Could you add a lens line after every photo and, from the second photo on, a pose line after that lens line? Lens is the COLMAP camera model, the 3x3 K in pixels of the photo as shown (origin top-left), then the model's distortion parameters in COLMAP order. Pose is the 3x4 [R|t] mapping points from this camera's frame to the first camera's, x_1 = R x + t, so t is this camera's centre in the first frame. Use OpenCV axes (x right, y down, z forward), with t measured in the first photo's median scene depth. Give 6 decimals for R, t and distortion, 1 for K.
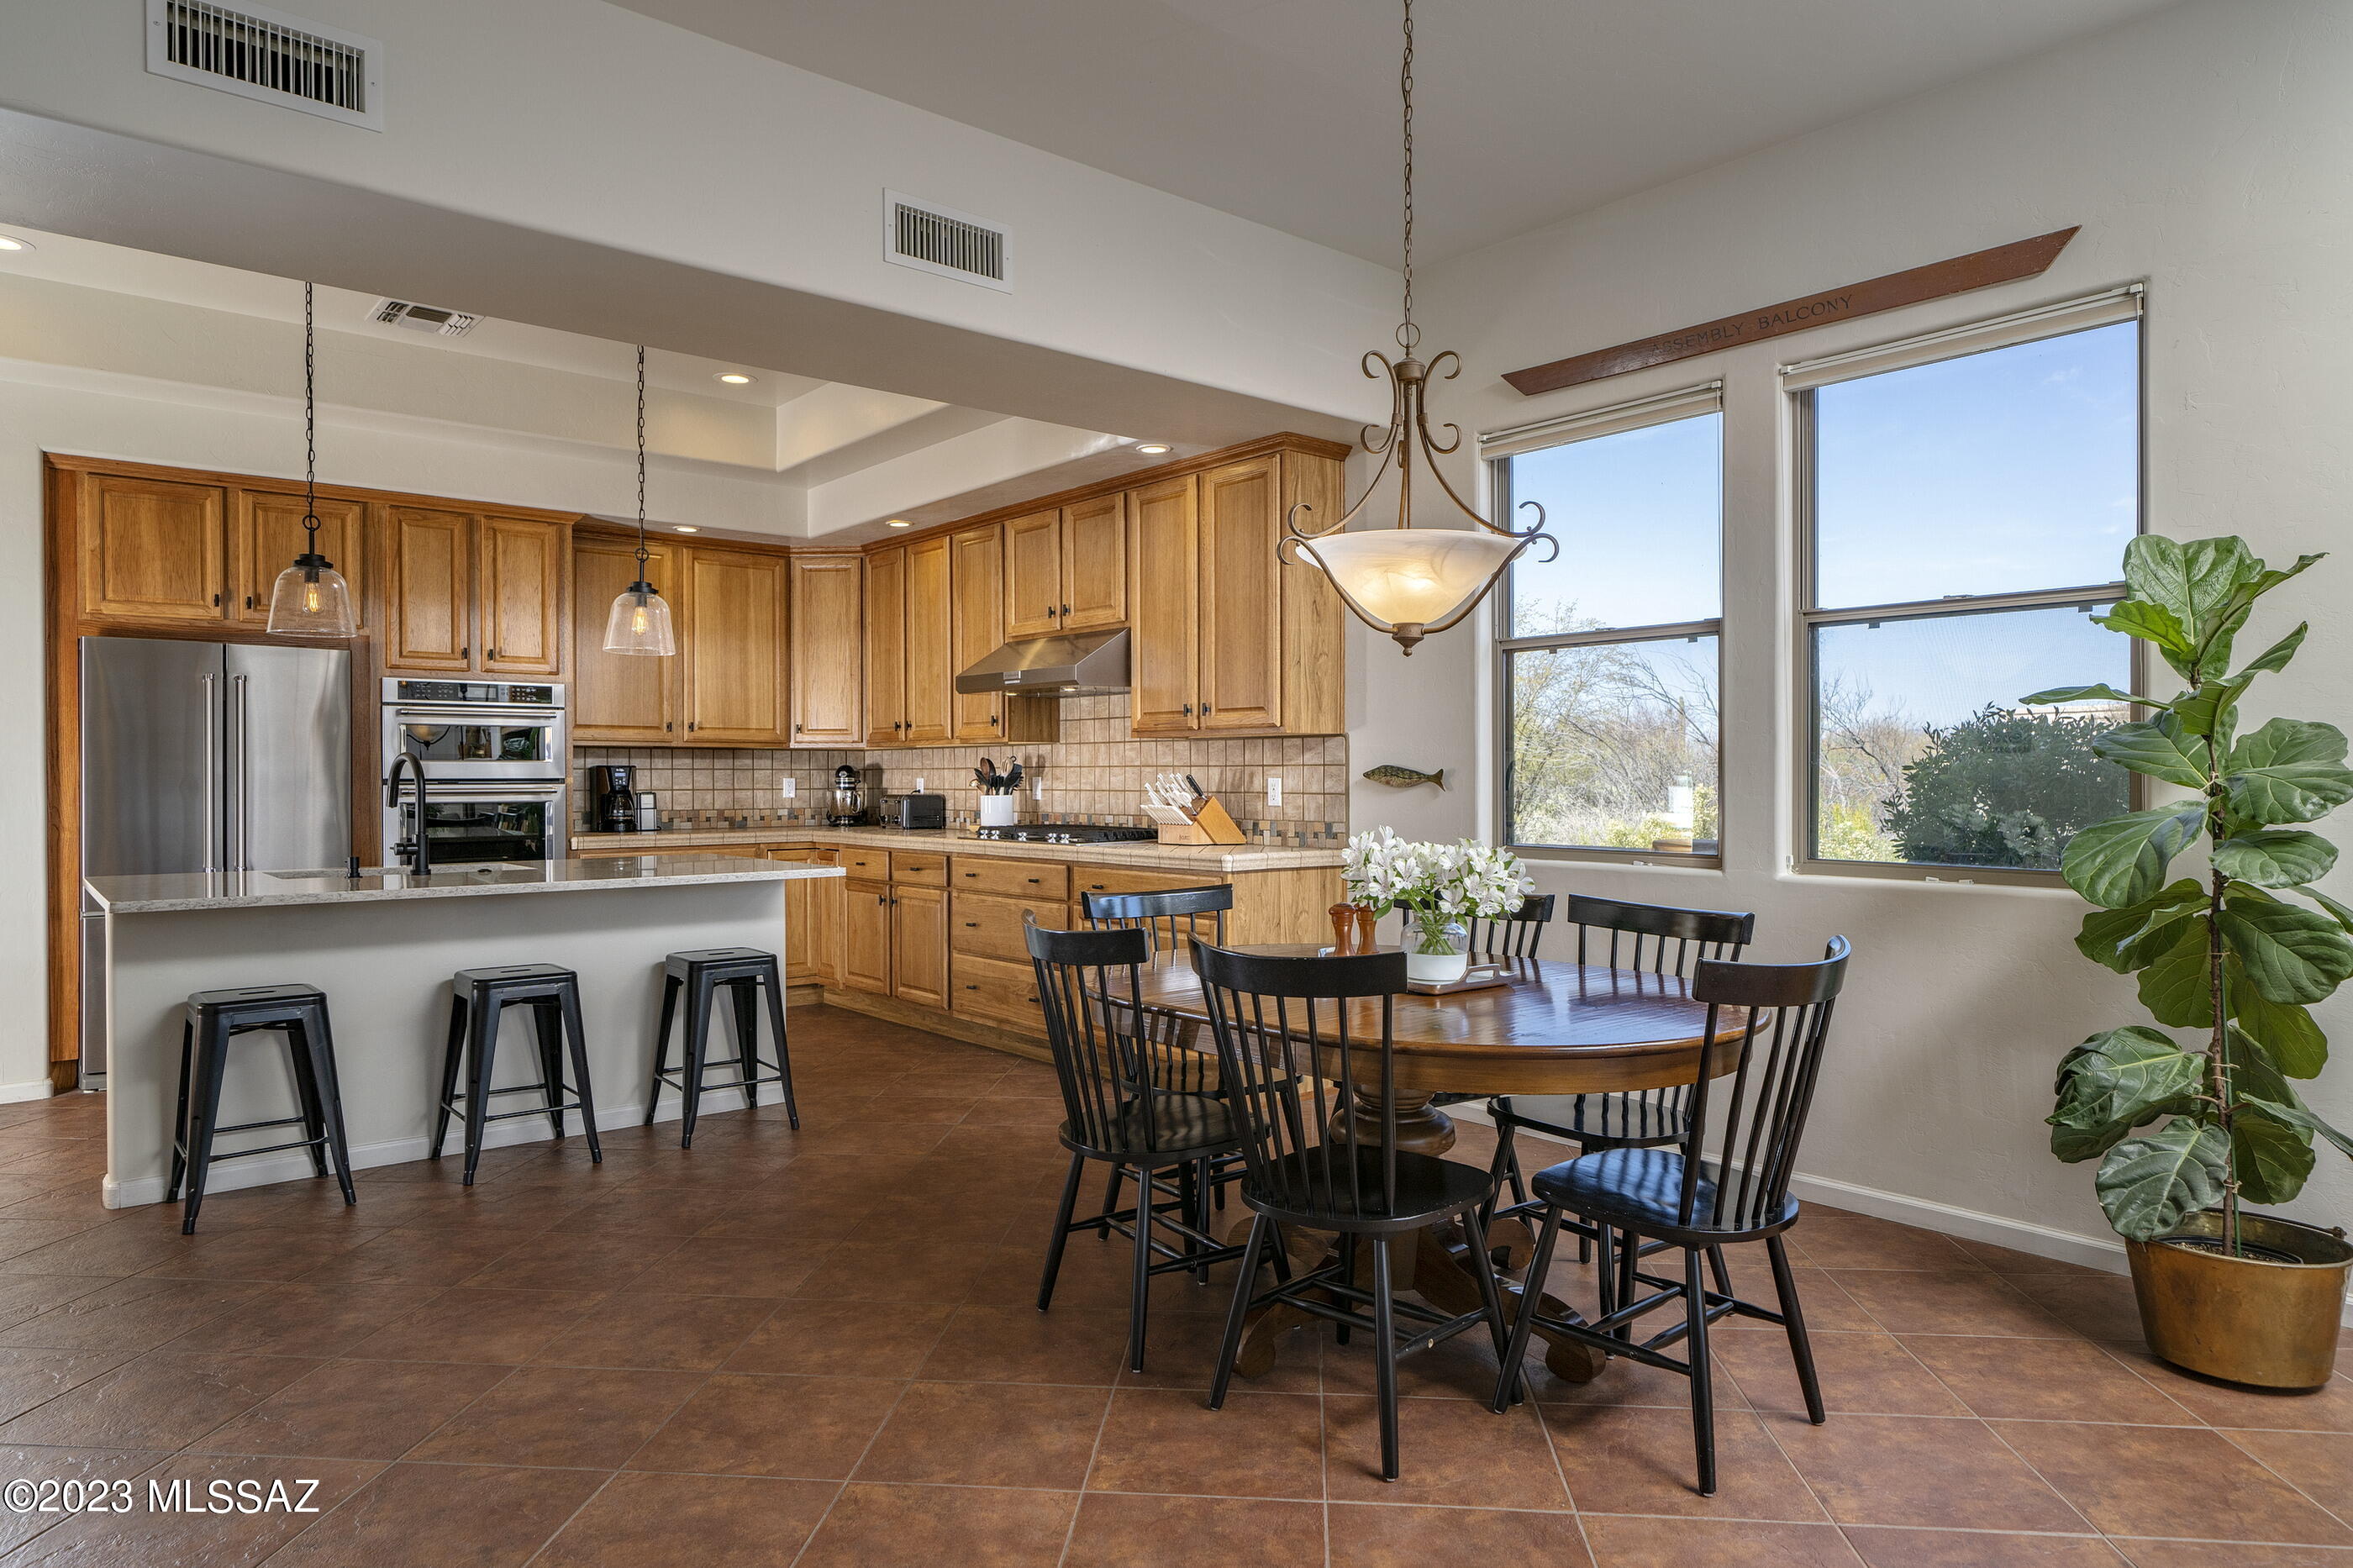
lens RADIAL K [[1382.1, 0, 1174.4], [0, 1382.1, 776.5], [0, 0, 1]] dist [0.002898, 0.000751]
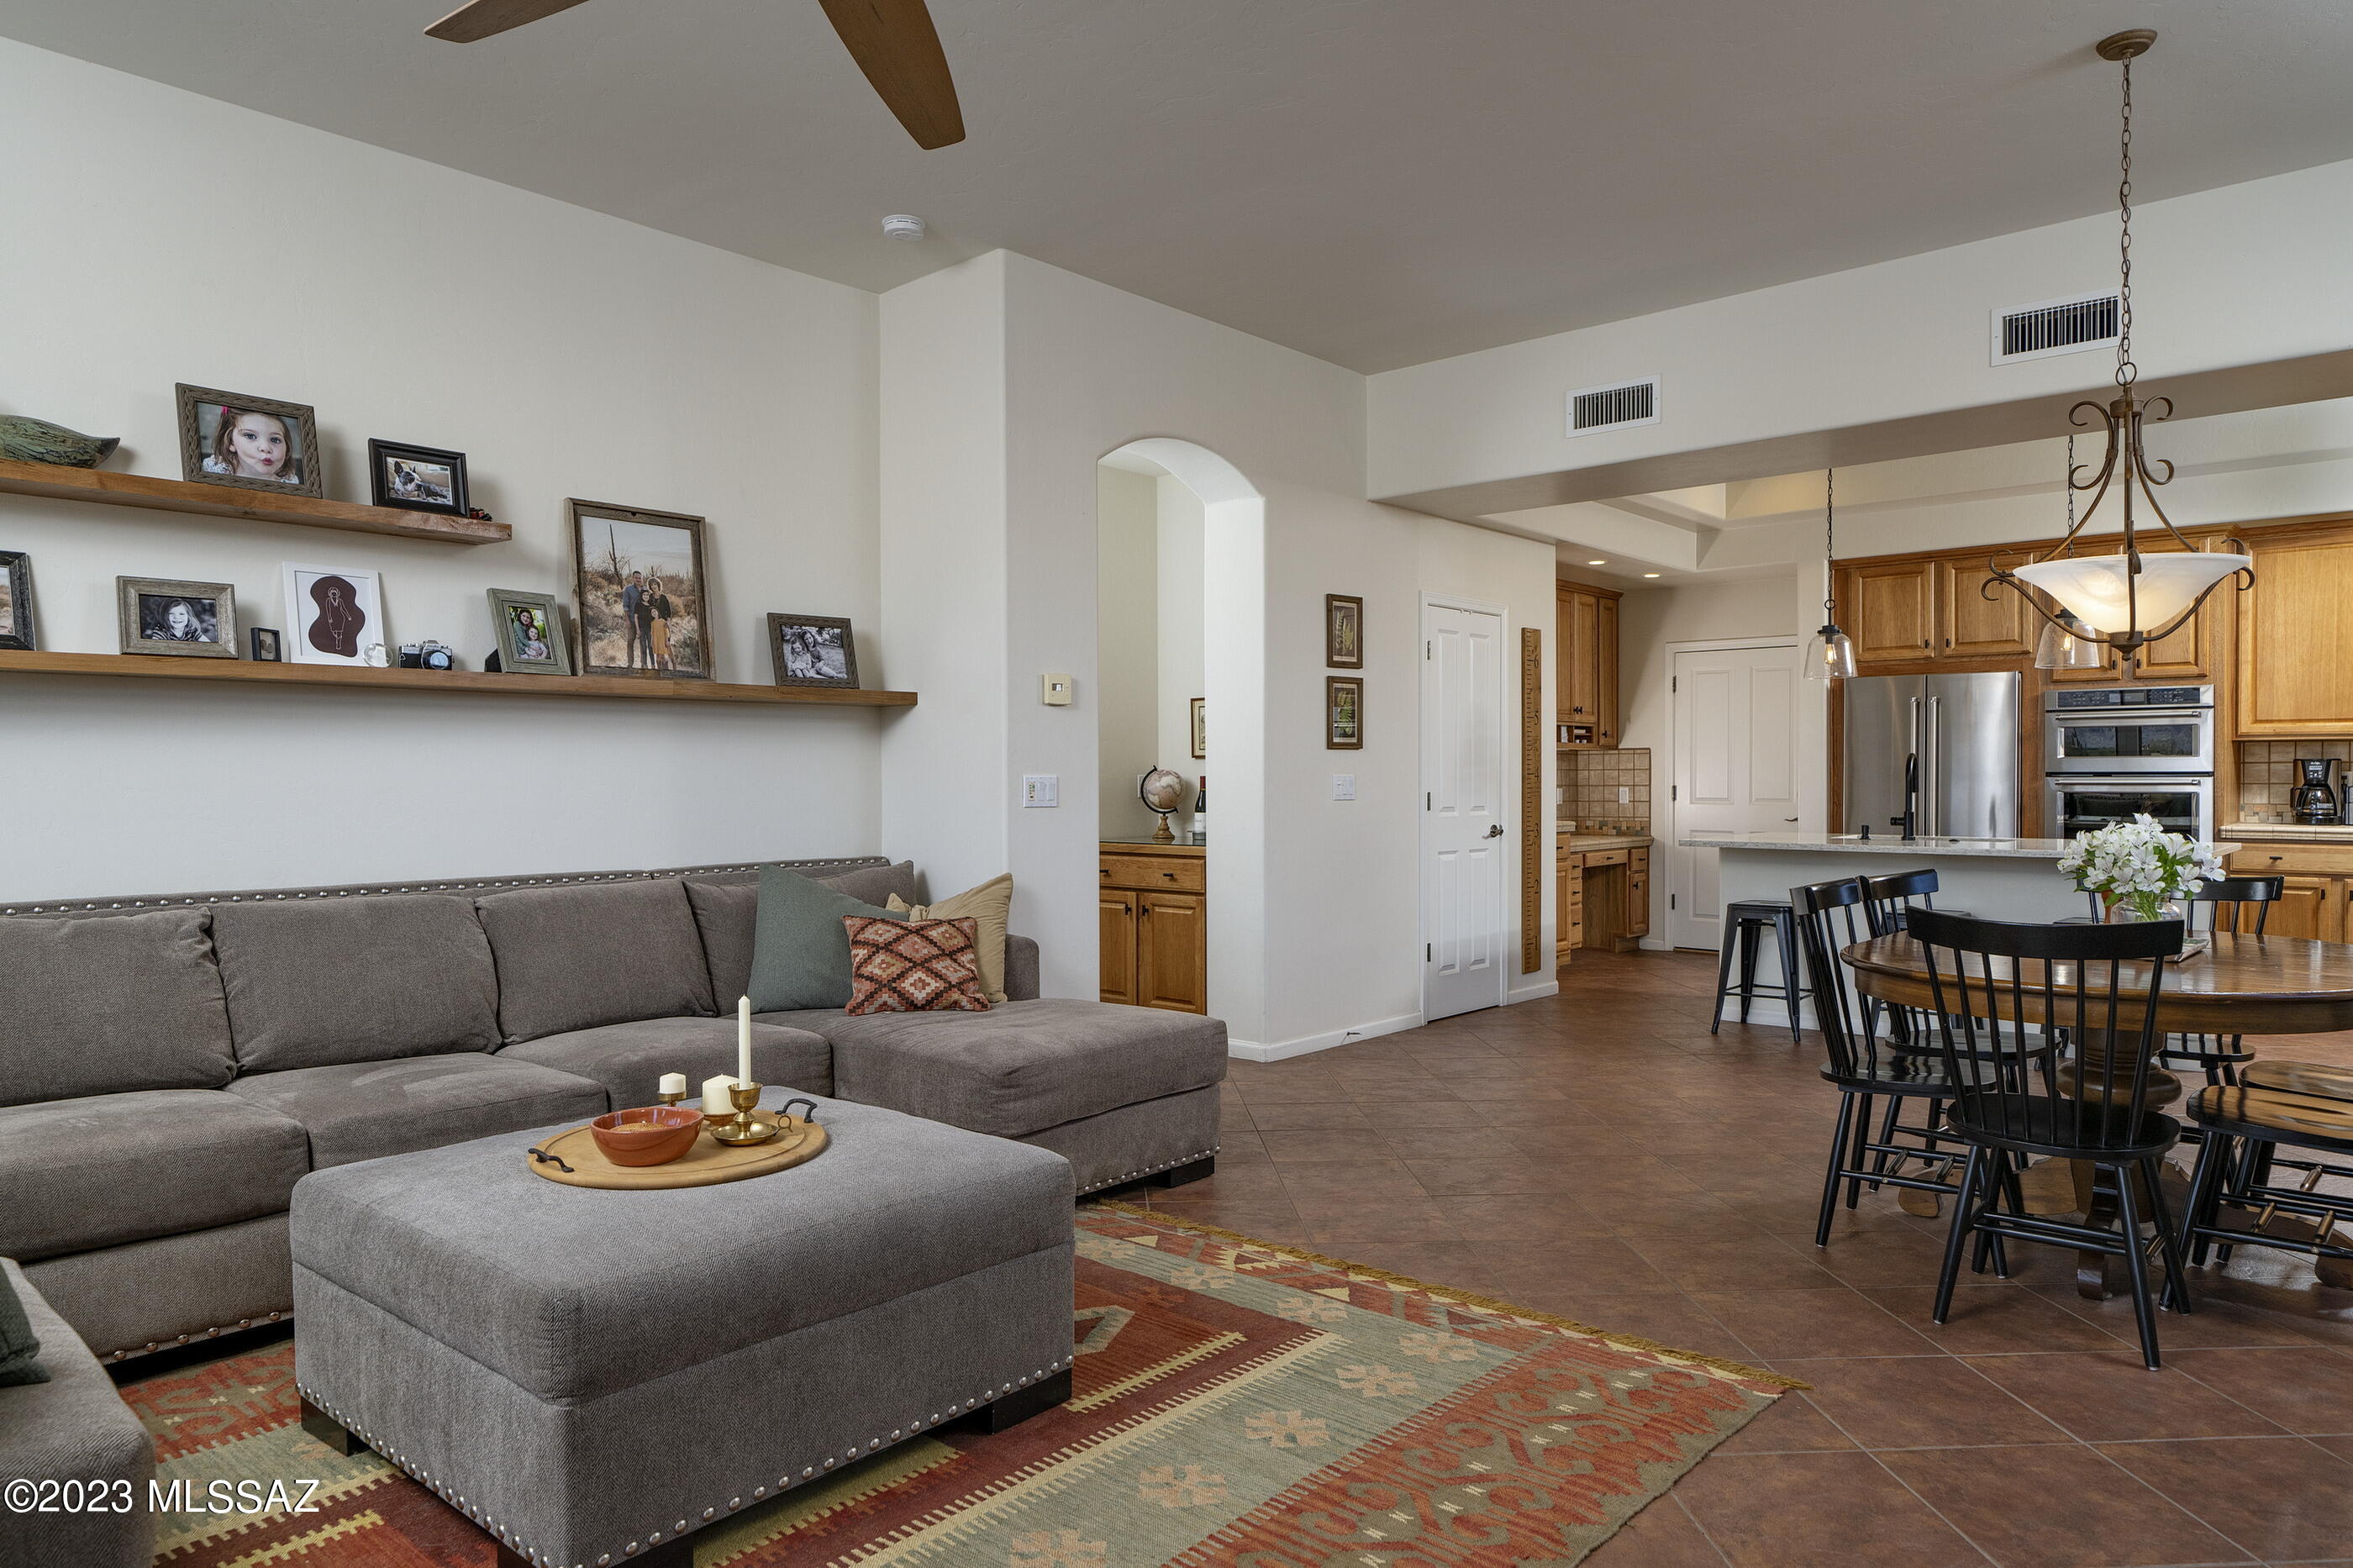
lens RADIAL K [[1466.1, 0, 1170.5], [0, 1466.1, 782.0], [0, 0, 1]] dist [-0.010263, -0.002071]
pose [[0.155711, 0.008964, -0.987762, 0.621267], [0.000445, 0.999958, 0.009145, -0.001791], [0.987803, -0.001863, 0.155700, 0.026656]]
